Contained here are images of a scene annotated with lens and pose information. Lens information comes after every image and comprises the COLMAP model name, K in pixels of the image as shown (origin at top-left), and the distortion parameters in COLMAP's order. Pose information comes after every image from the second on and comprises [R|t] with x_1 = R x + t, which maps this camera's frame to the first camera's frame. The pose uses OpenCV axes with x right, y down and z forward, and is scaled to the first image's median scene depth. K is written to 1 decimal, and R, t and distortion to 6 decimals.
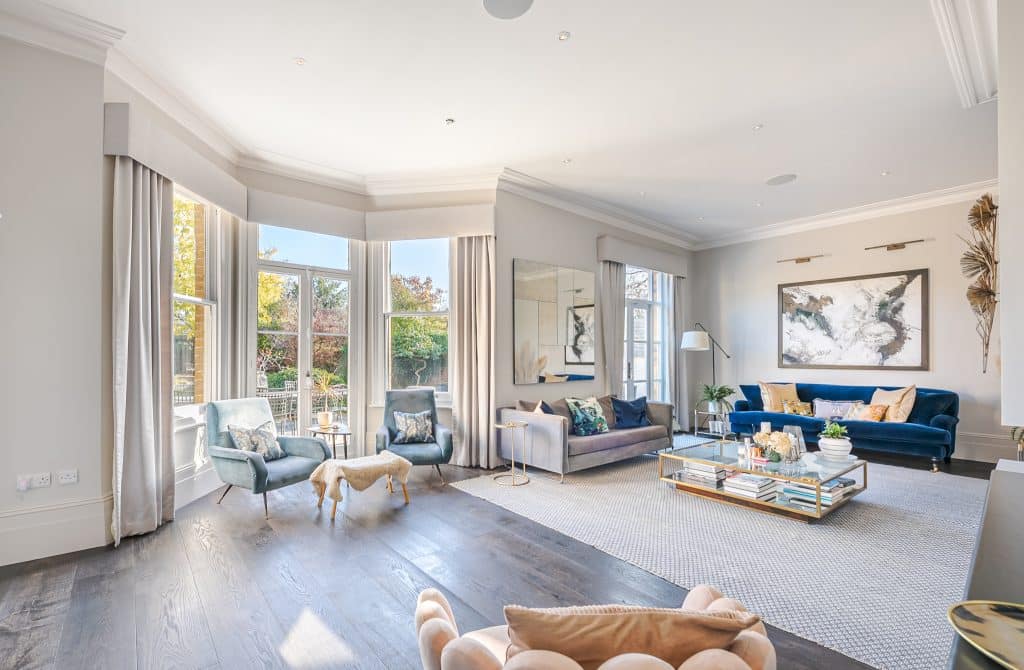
lens RADIAL K [[484.7, 0, 514.1], [0, 484.7, 344.8], [0, 0, 1]] dist [0.000531, 0.000213]
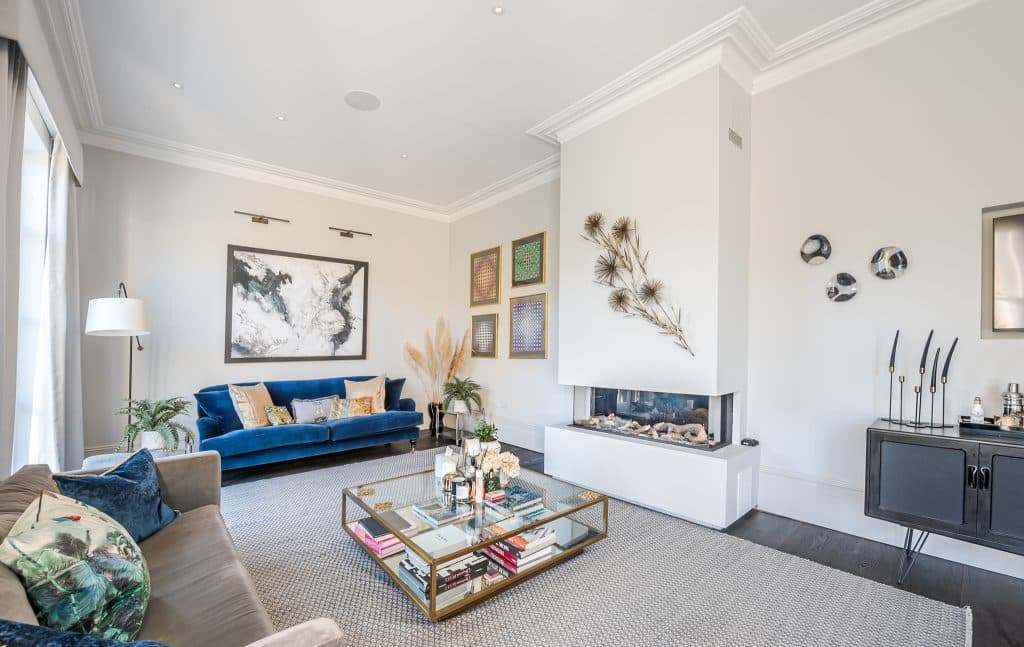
lens RADIAL K [[428.3, 0, 514.0], [0, 428.3, 341.3], [0, 0, 1]] dist [0.000031, -0.000129]
pose [[0.033619, 0.006551, 0.999413, -0.063341], [-0.017159, 0.999835, -0.005977, 0.013592], [-0.999287, -0.016948, 0.033726, 0.614140]]
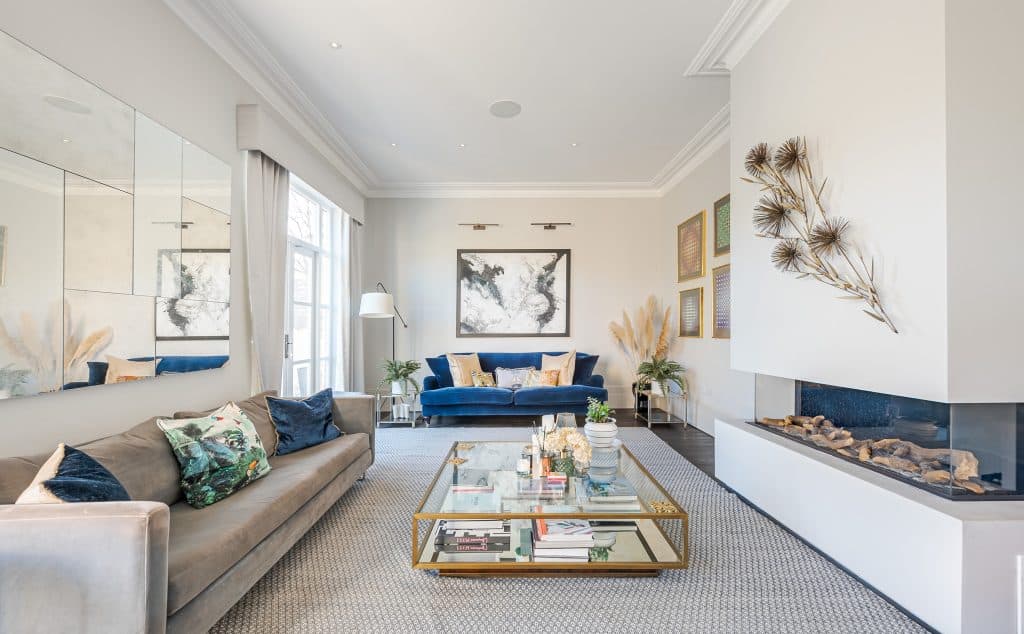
lens RADIAL K [[397.8, 0, 507.8], [0, 397.8, 320.5], [0, 0, 1]] dist [0.008991, -0.000105]
pose [[0.673840, 0.009026, 0.738822, 0.043766], [-0.007966, 0.999956, -0.004951, 0.018987], [-0.738834, -0.002549, 0.673883, 0.441090]]
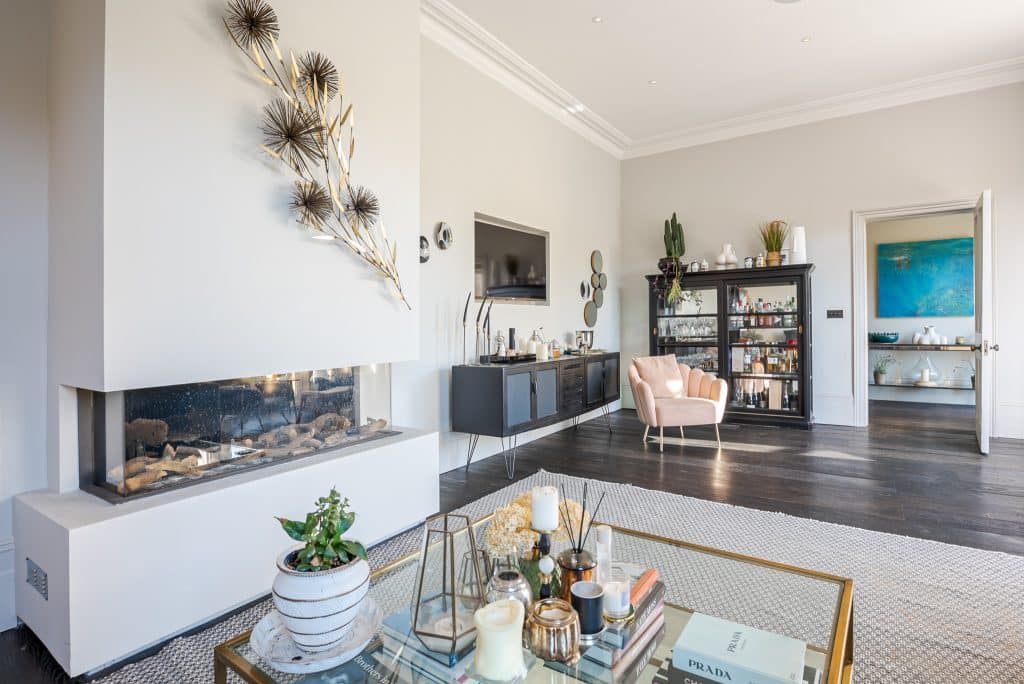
lens RADIAL K [[517.8, 0, 512.0], [0, 517.8, 342.0], [0, 0, 1]] dist [0.000315, 0.000024]
pose [[-0.973599, 0.009341, -0.228073, 0.439208], [0.007345, 0.999927, 0.009597, 0.047160], [0.228146, 0.007668, -0.973597, 0.873702]]
